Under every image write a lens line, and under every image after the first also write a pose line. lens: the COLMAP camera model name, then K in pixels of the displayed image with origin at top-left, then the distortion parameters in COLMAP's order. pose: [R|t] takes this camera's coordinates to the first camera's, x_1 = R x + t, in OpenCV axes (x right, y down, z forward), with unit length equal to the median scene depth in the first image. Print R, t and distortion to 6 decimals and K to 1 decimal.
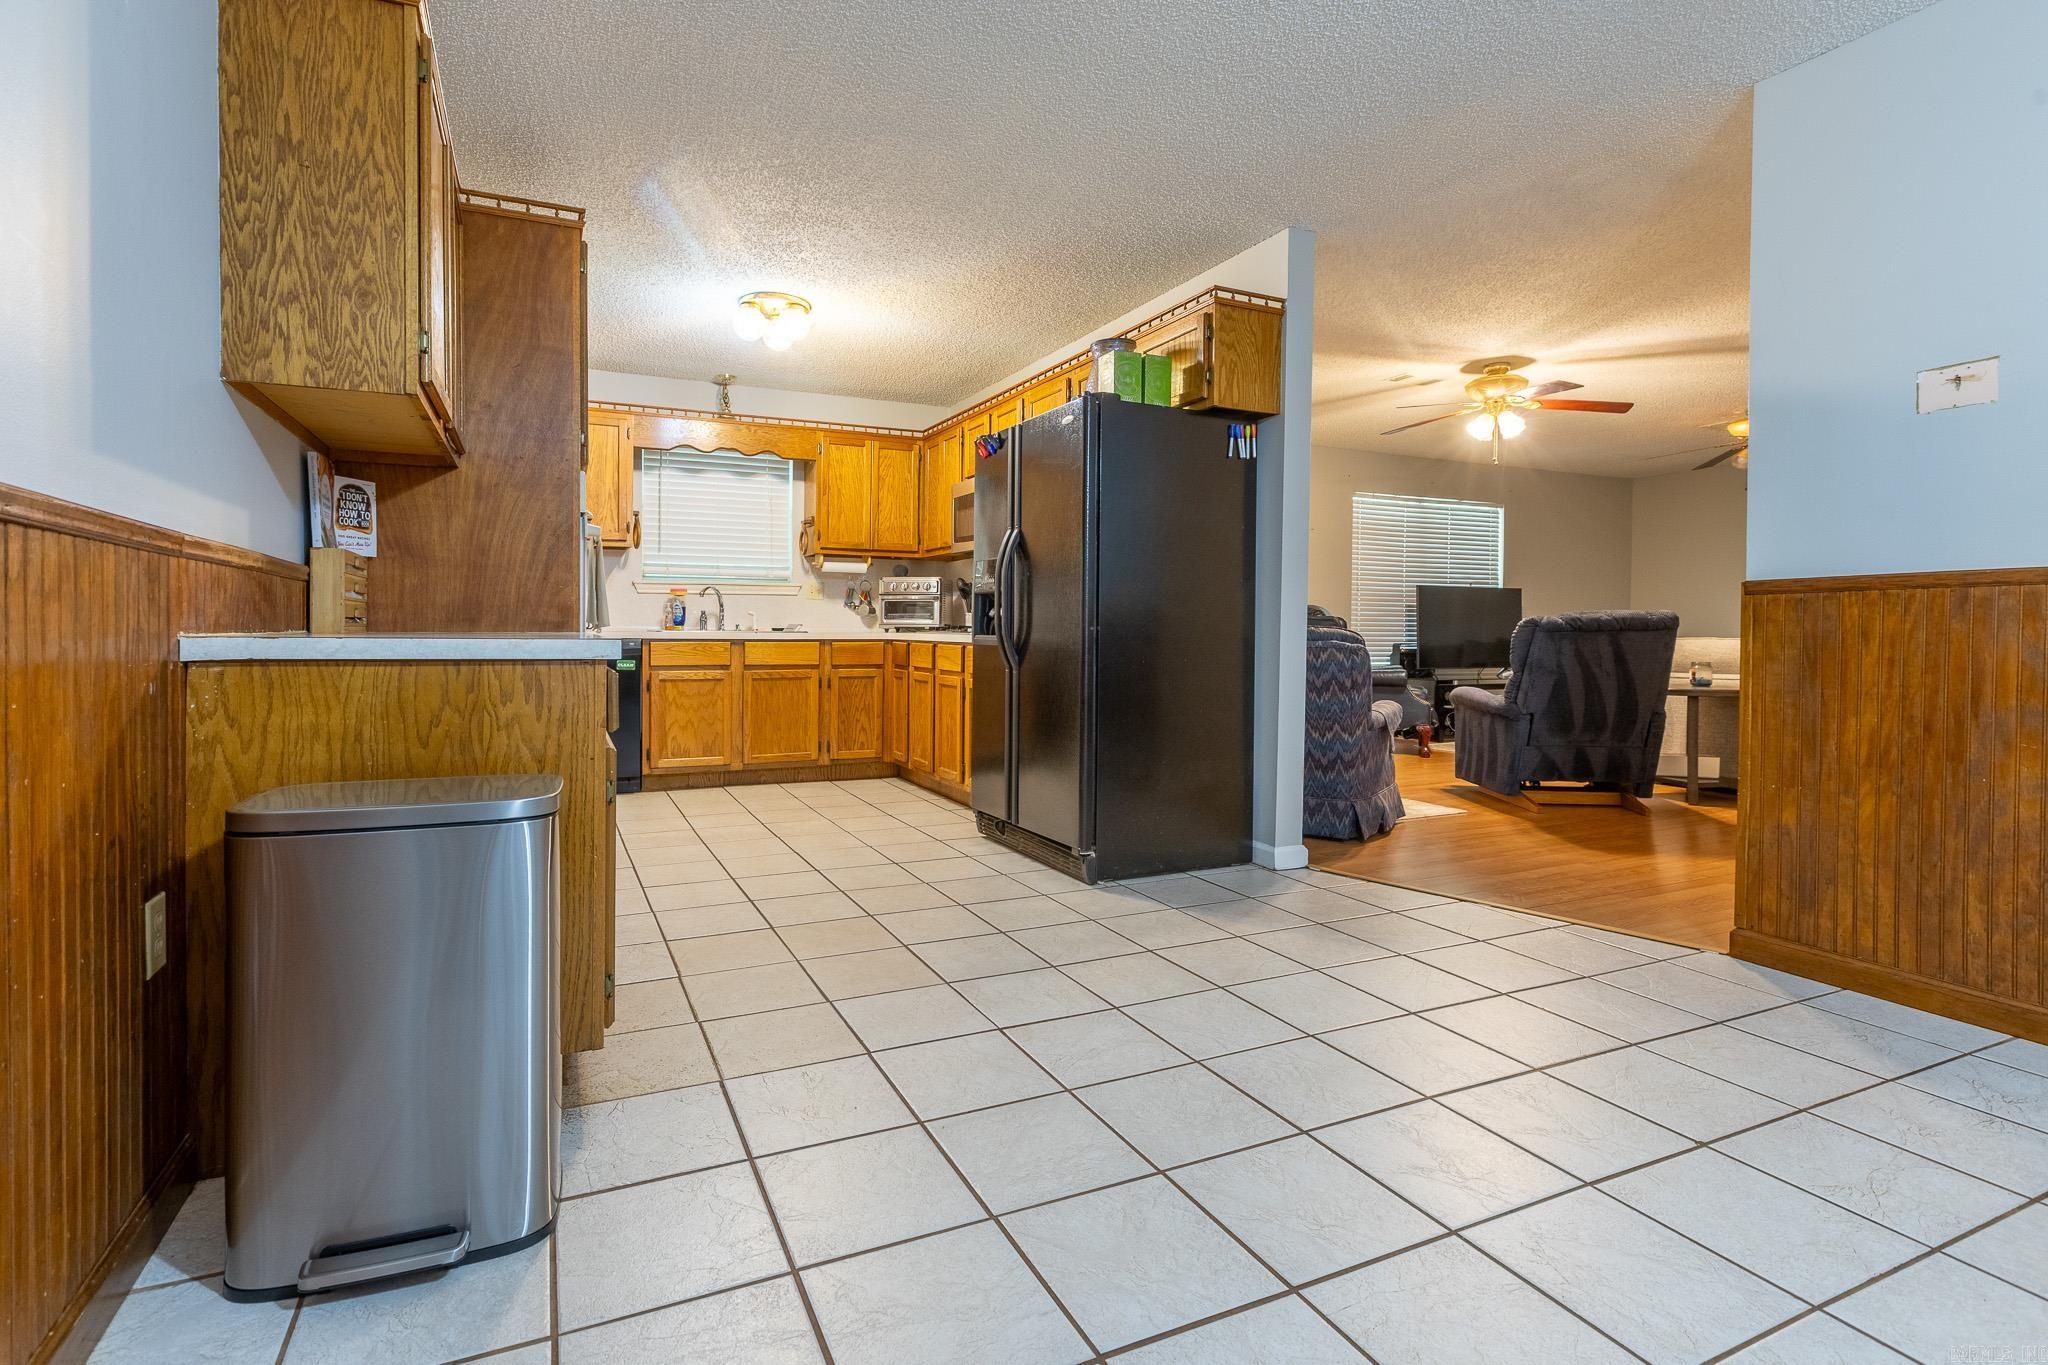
lens RADIAL K [[932.9, 0, 1041.8], [0, 932.9, 677.2], [0, 0, 1]] dist [-0.000238, 0.000013]
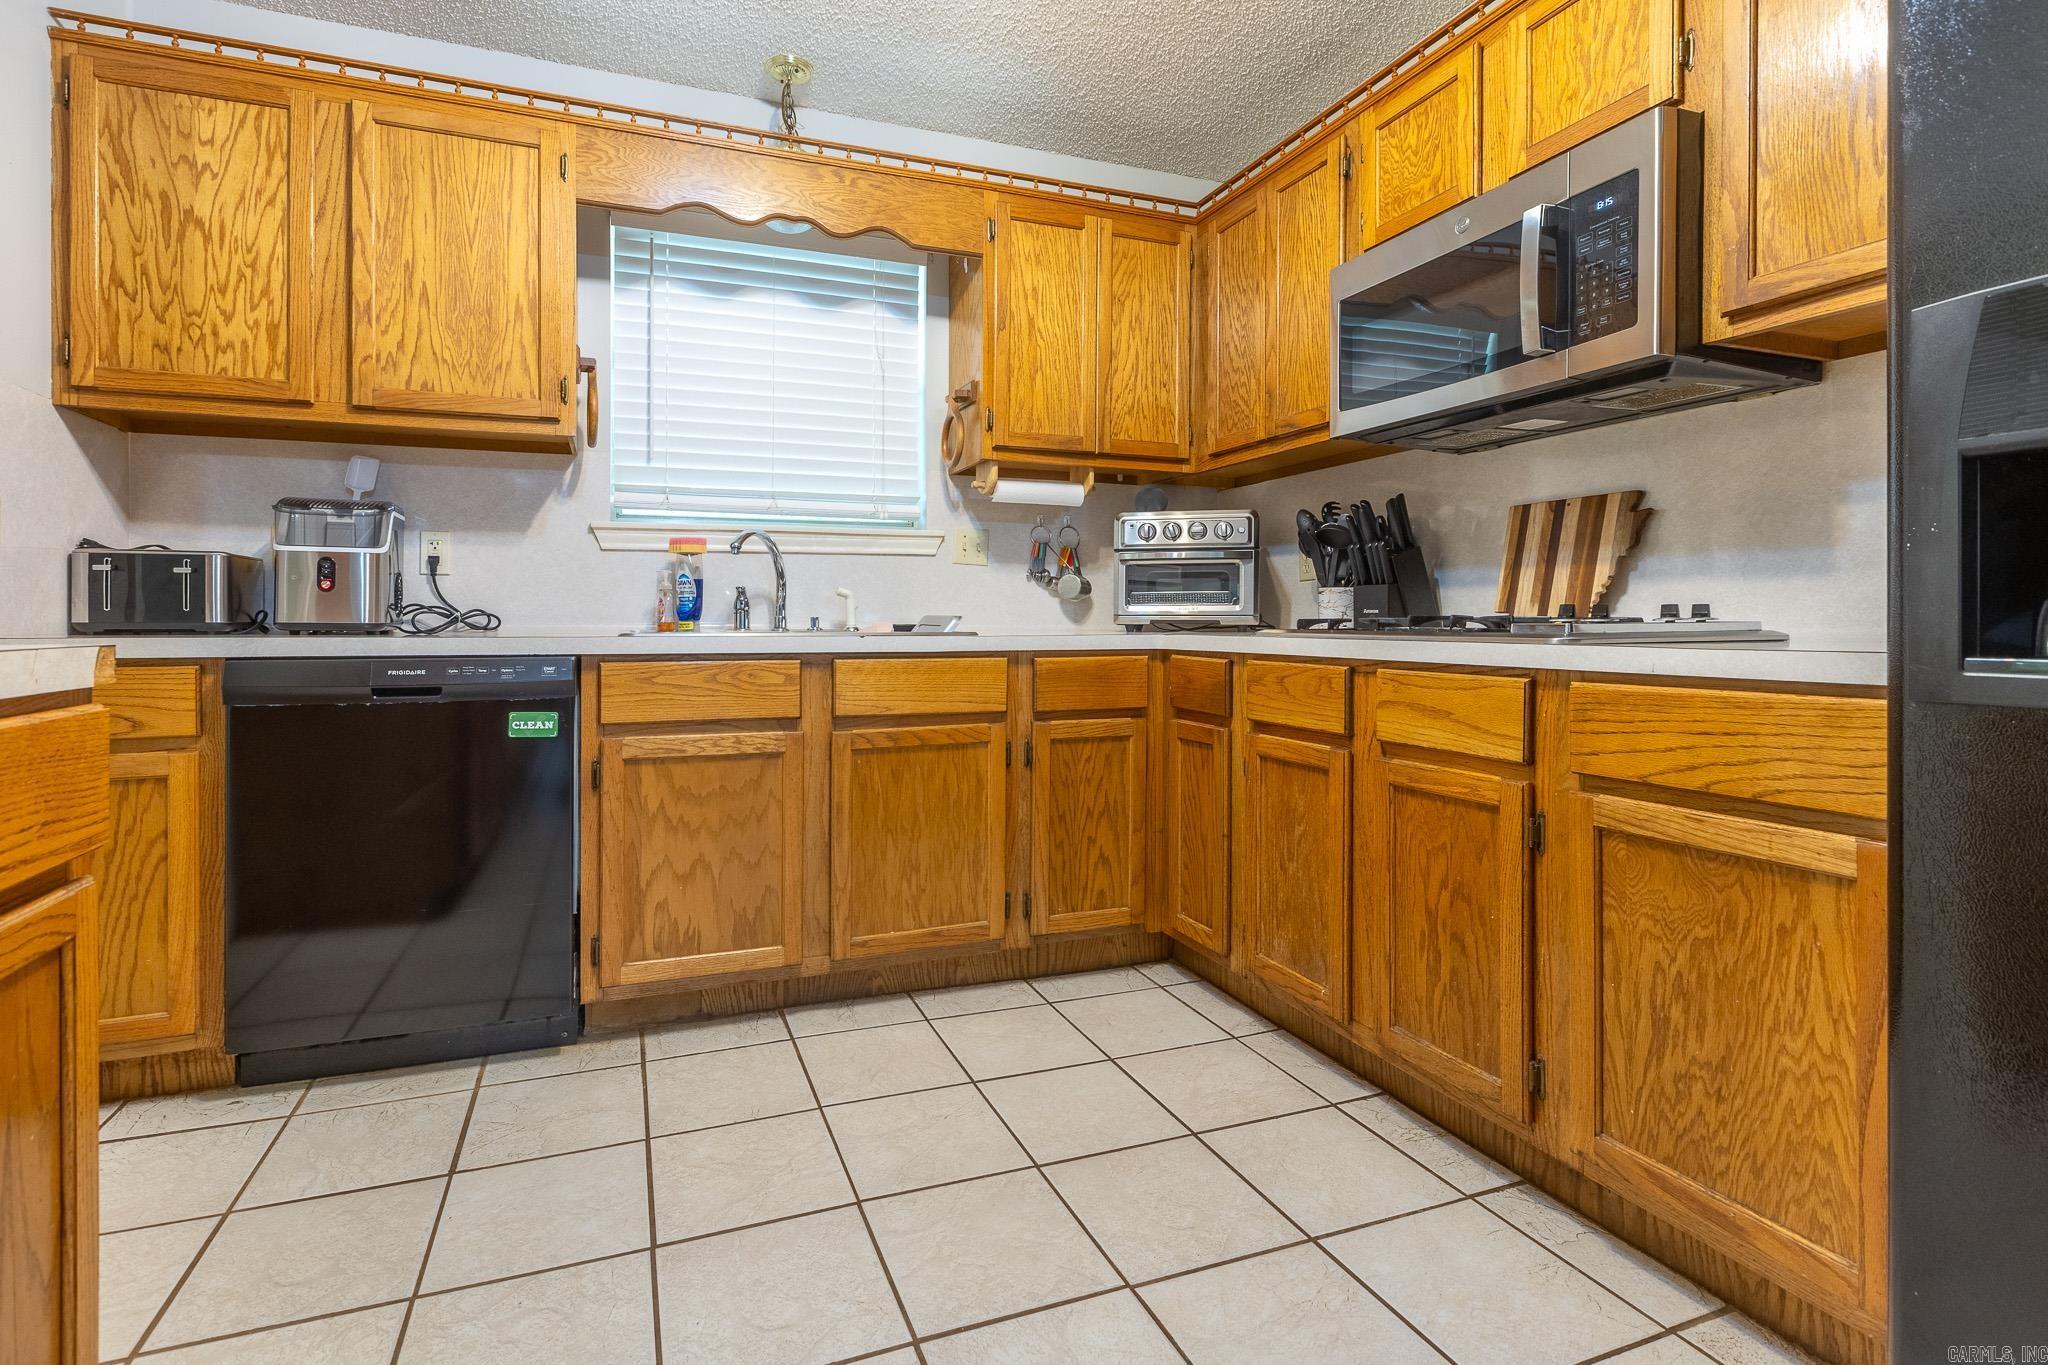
lens RADIAL K [[932.9, 0, 1022.2], [0, 932.9, 668.3], [0, 0, 1]] dist [-0.000238, 0.000013]
pose [[0.996293, -0.002819, -0.085975, -0.189716], [0.002583, 0.999993, -0.002858, -0.030857], [0.085983, 0.002626, 0.996293, 0.565702]]
